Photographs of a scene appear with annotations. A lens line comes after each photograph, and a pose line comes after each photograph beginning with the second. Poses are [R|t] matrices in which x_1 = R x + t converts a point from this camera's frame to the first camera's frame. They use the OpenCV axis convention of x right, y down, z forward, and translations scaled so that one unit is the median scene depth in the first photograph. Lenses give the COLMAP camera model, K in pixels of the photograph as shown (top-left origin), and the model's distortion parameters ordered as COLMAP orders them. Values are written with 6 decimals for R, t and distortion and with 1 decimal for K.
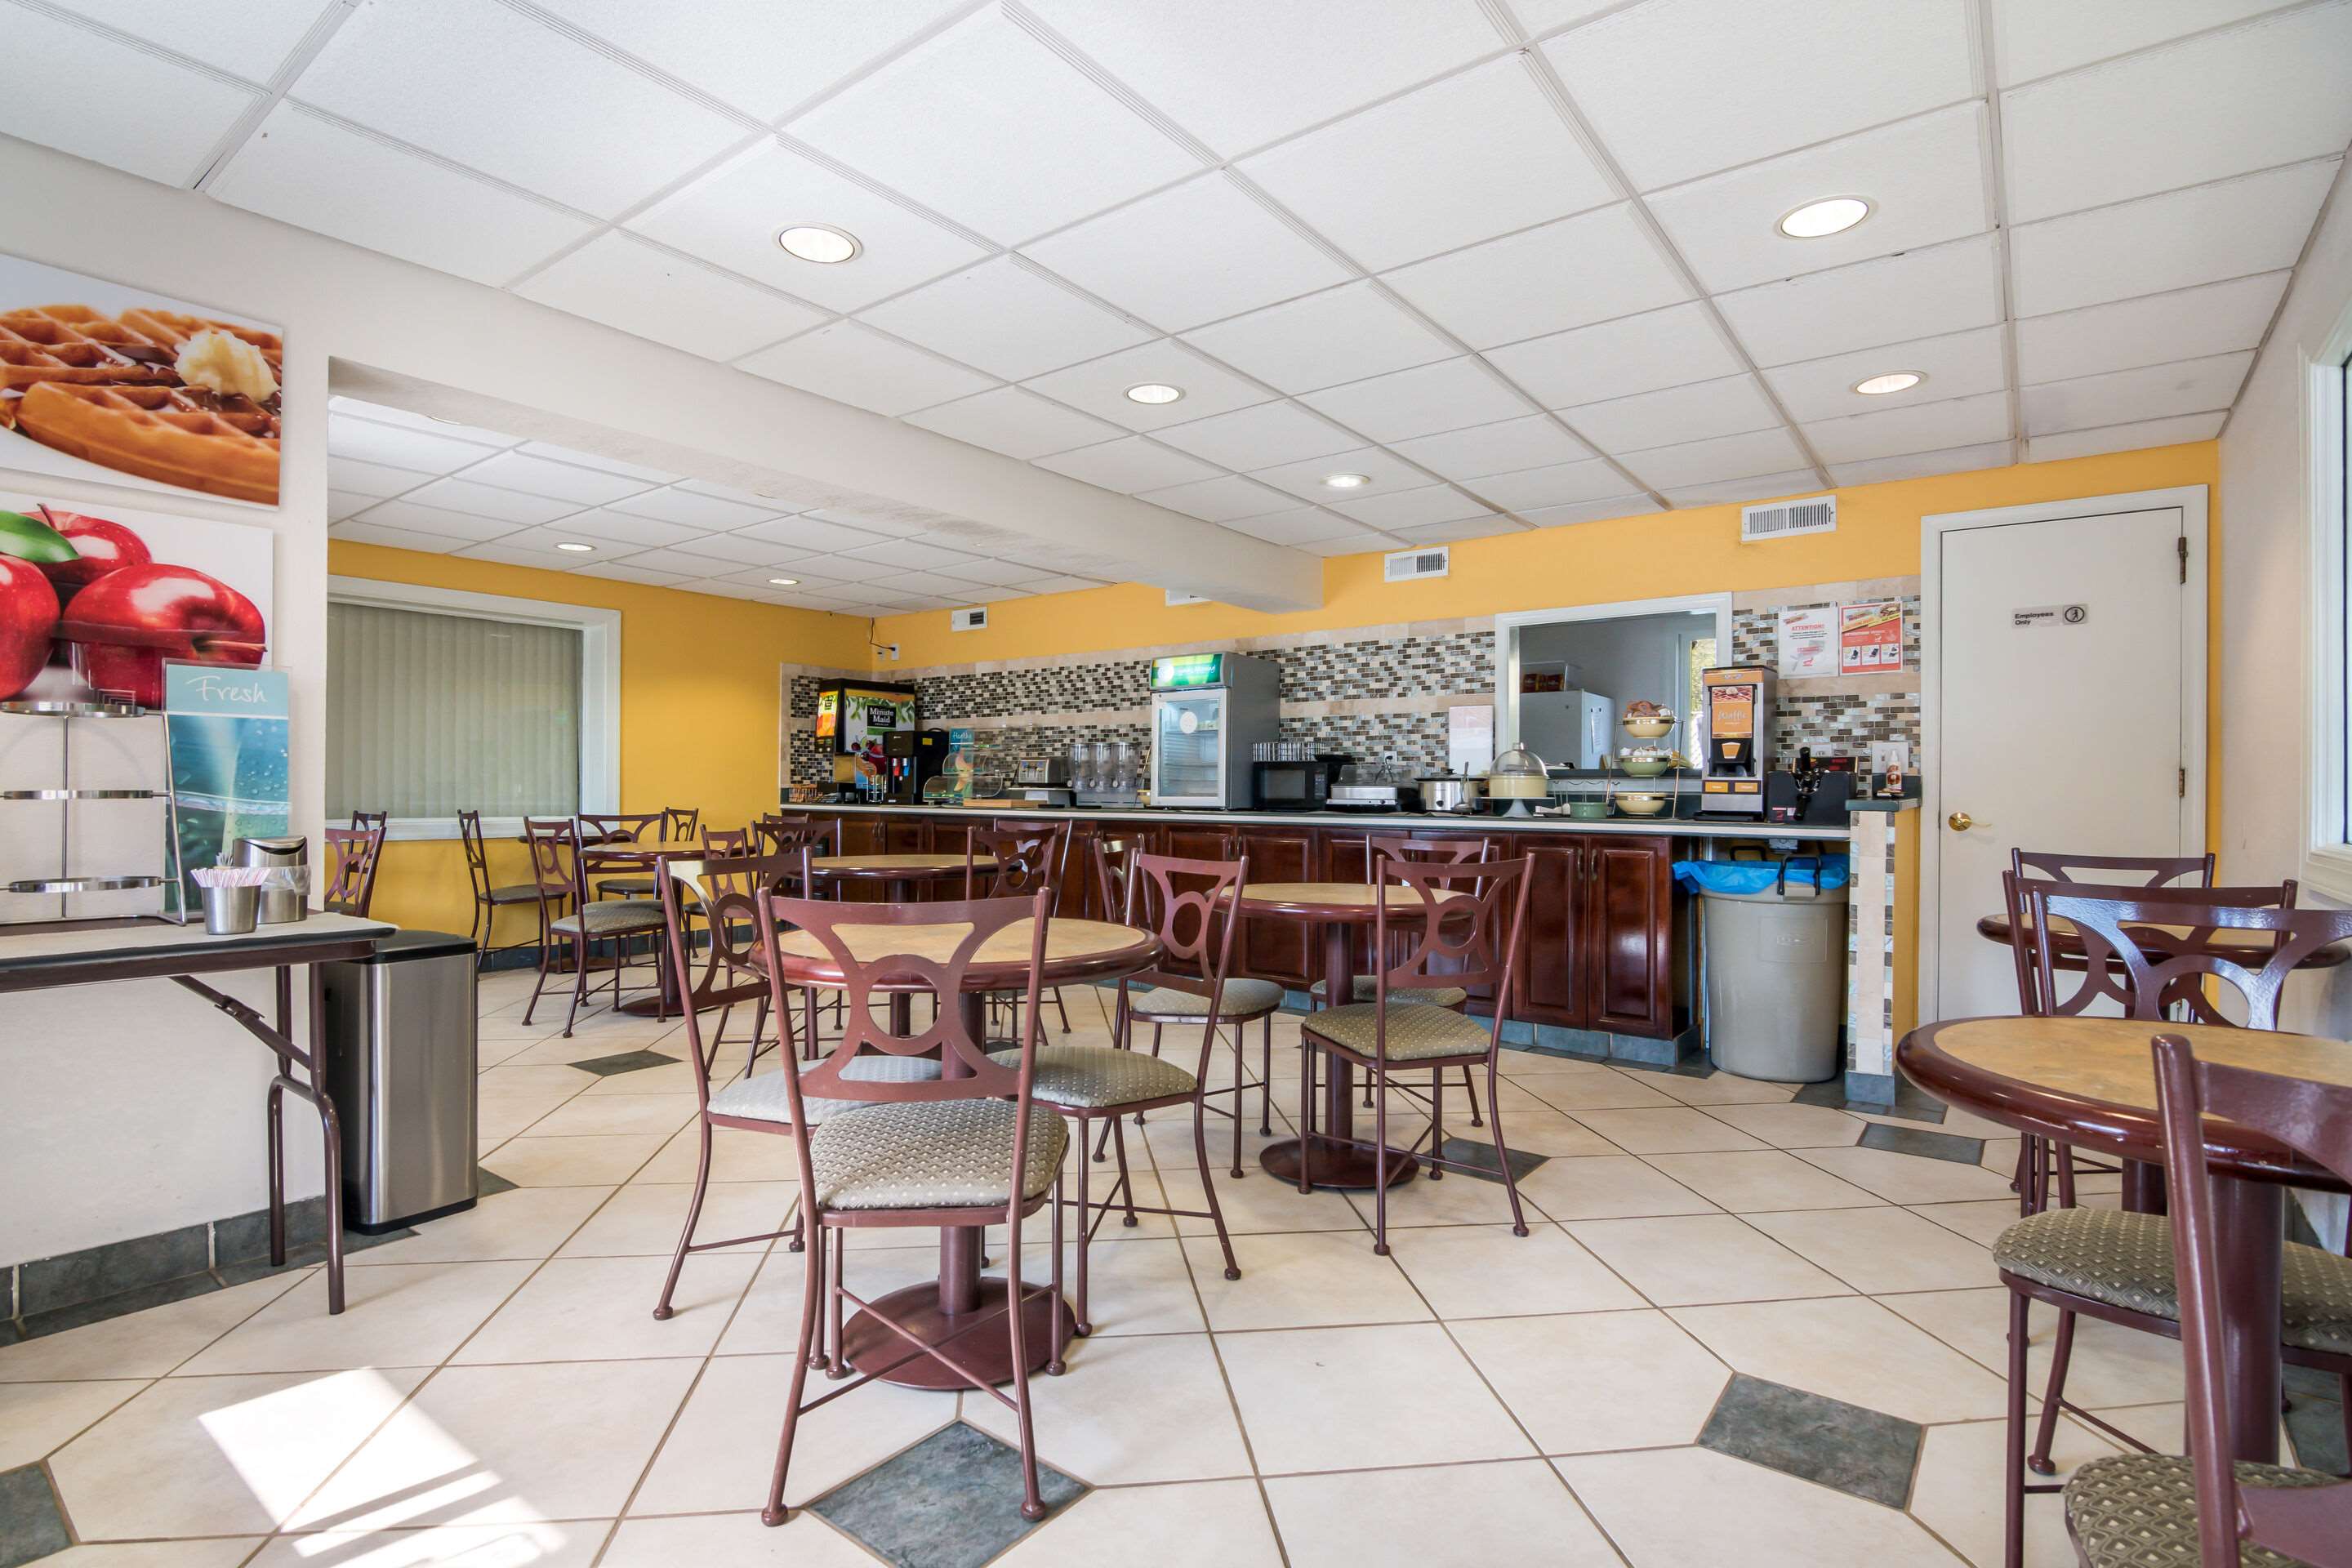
lens RADIAL K [[1139.9, 0, 1184.5], [0, 1139.9, 790.5], [0, 0, 1]] dist [-0.018384, -0.000742]
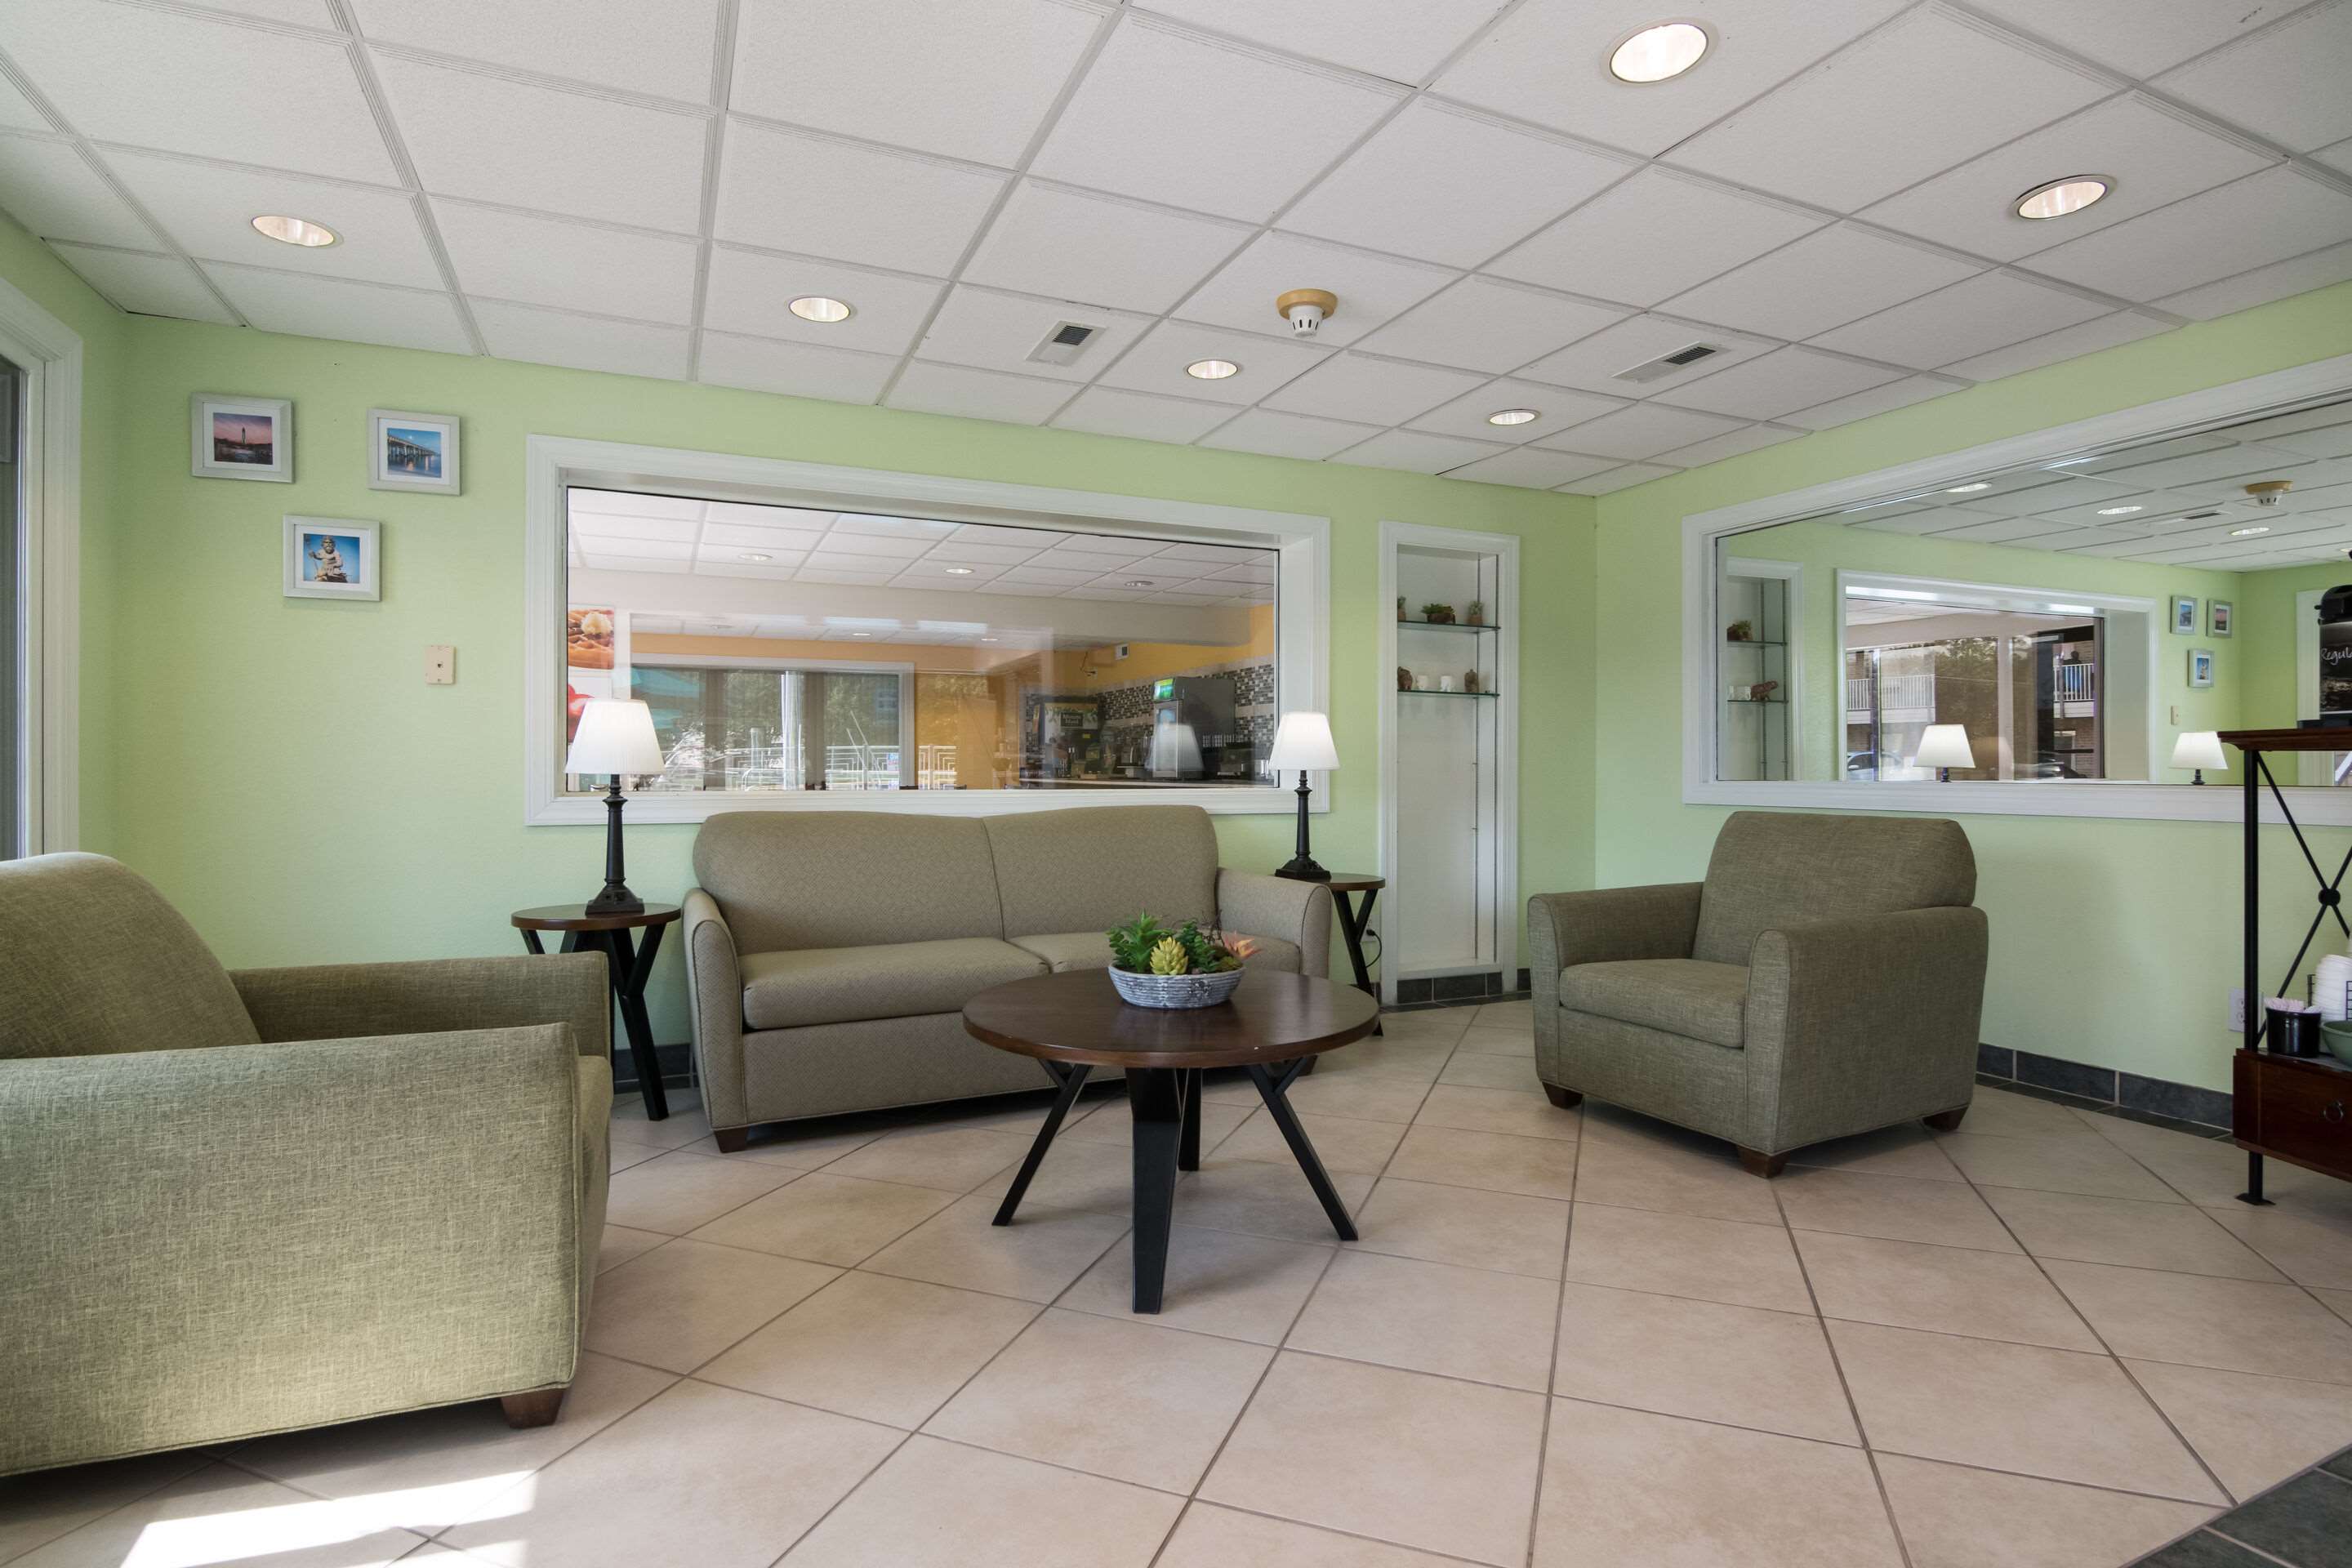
lens RADIAL K [[1139.9, 0, 1171.7], [0, 1139.9, 772.8], [0, 0, 1]] dist [-0.018384, -0.000742]
pose [[0.878239, -0.005430, -0.478192, 0.756933], [0.006581, 0.999978, 0.000731, 0.007140], [0.478177, -0.003789, 0.878255, -0.356285]]
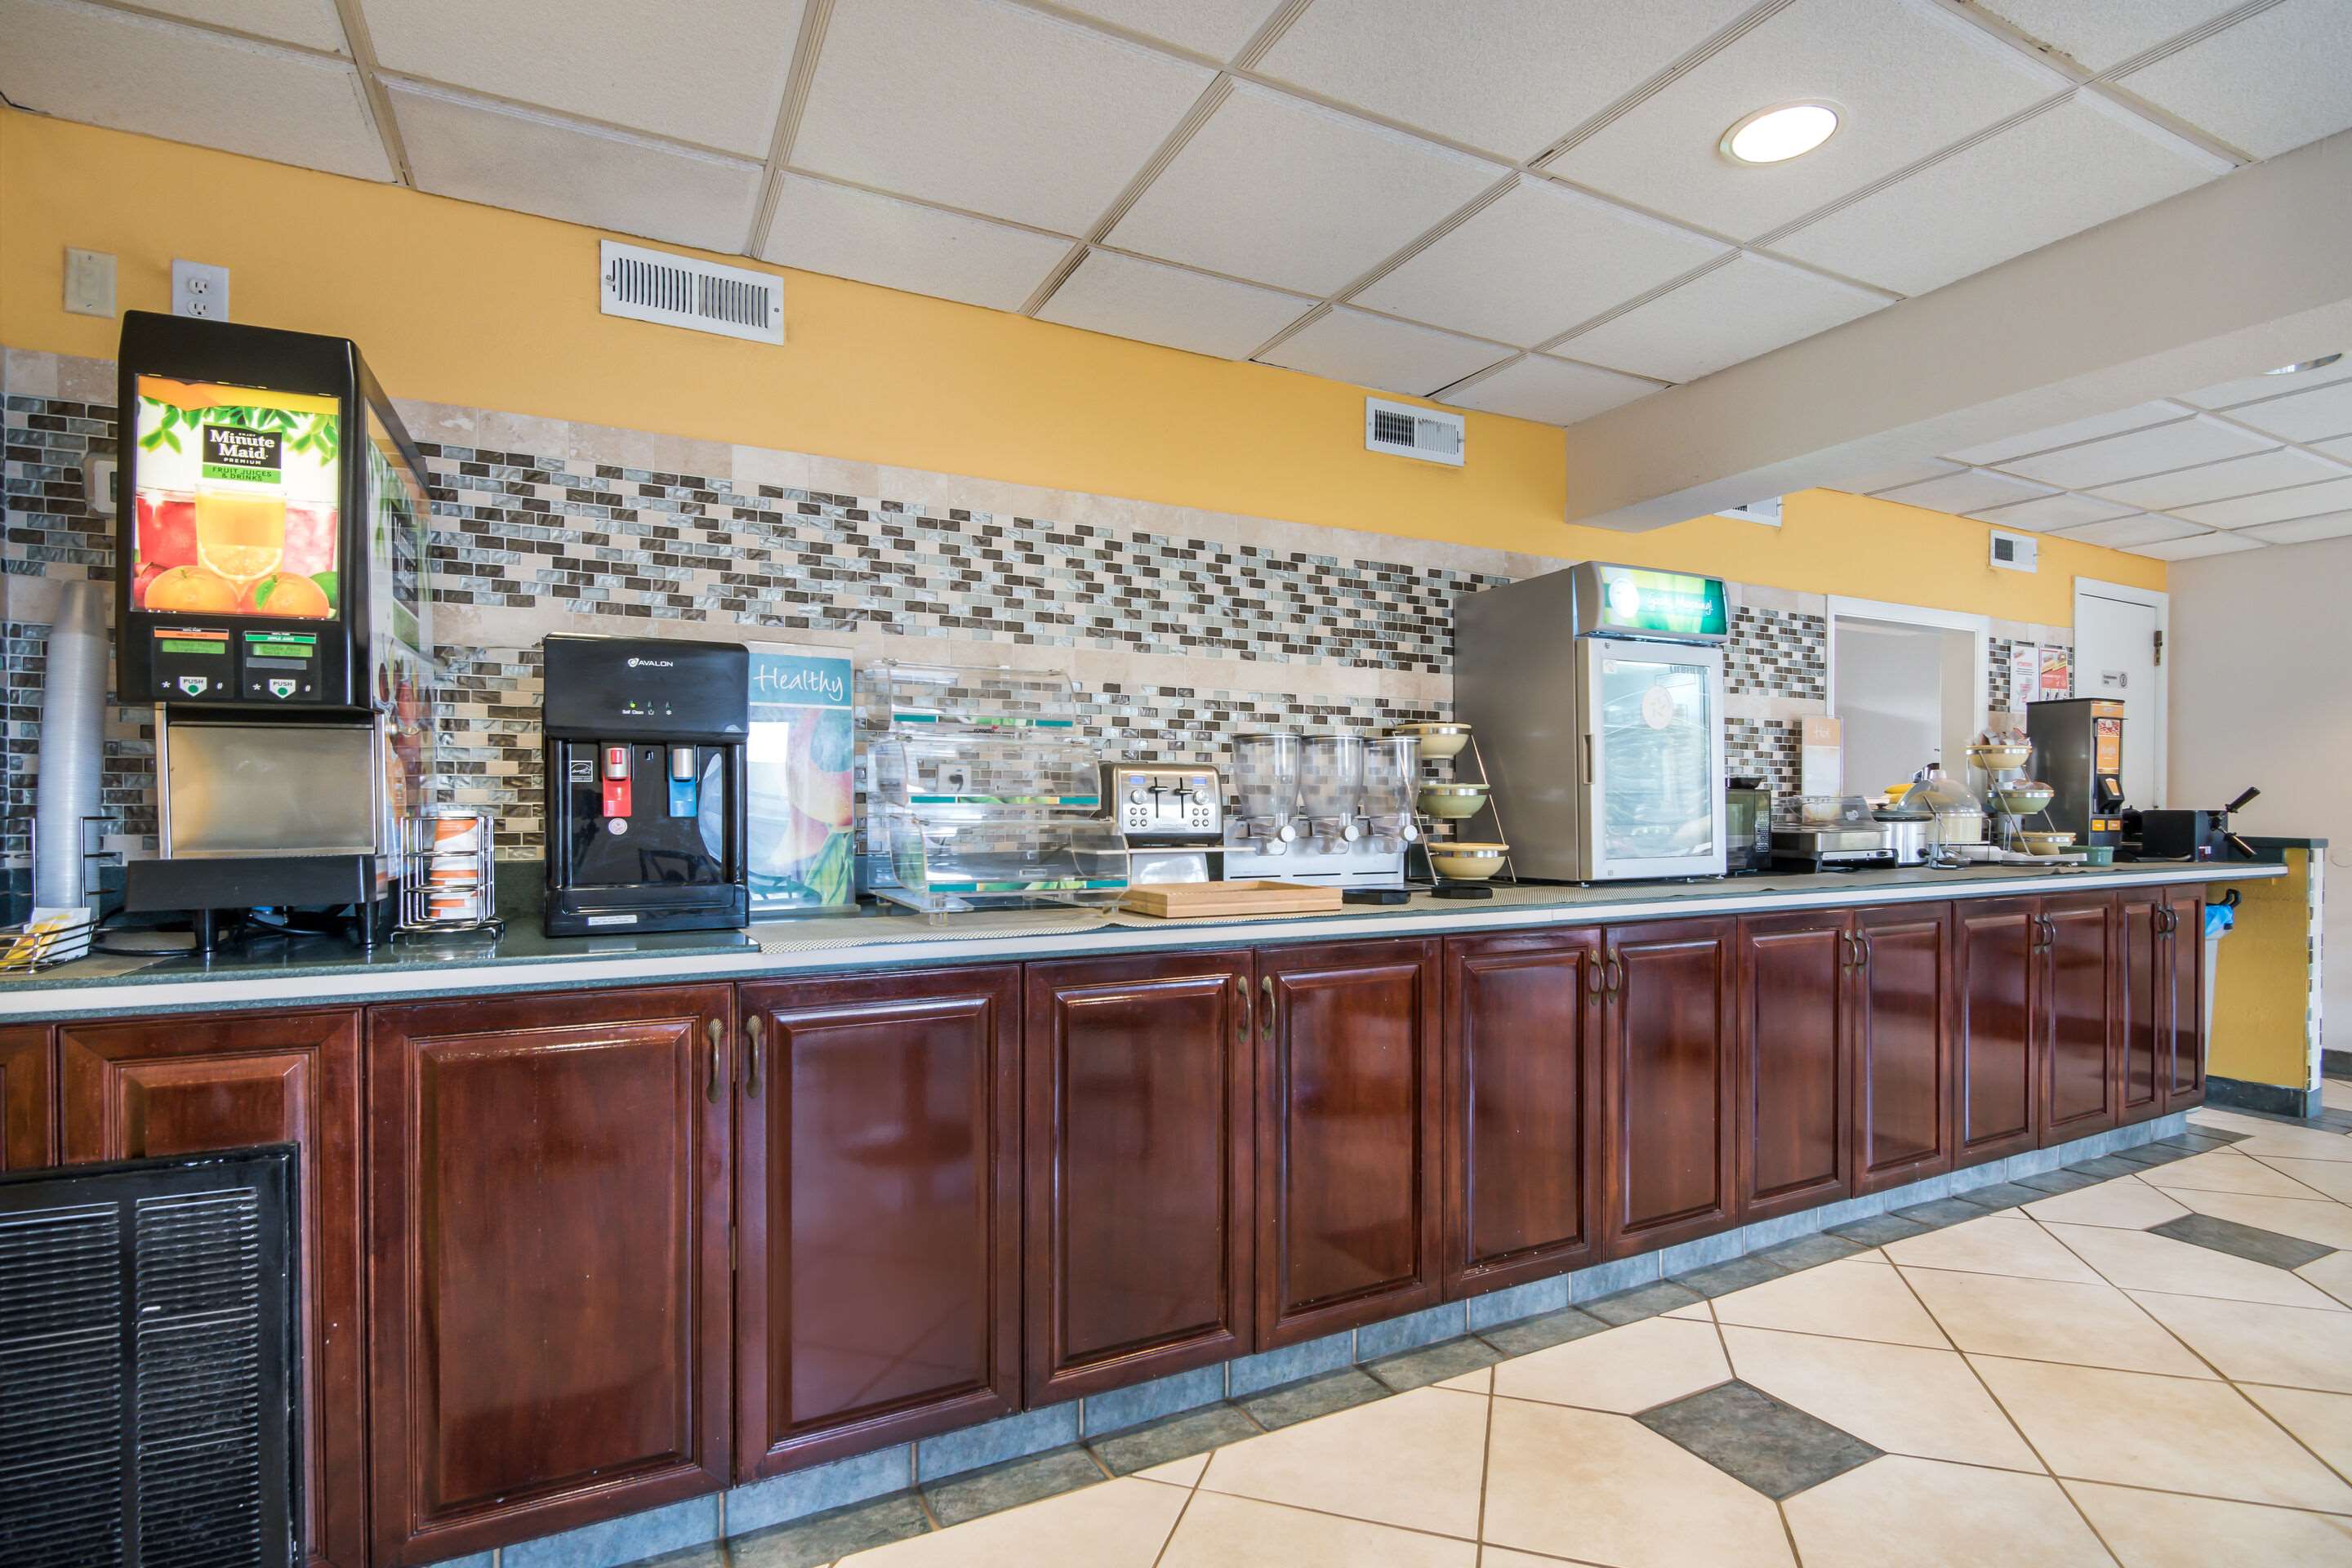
lens RADIAL K [[1139.9, 0, 1181.0], [0, 1139.9, 797.7], [0, 0, 1]] dist [-0.018384, -0.000742]
pose [[0.427909, -0.002685, 0.903818, -0.534589], [0.000469, 0.999996, 0.002749, -0.022879], [-0.903821, -0.000753, 0.427909, 0.989597]]
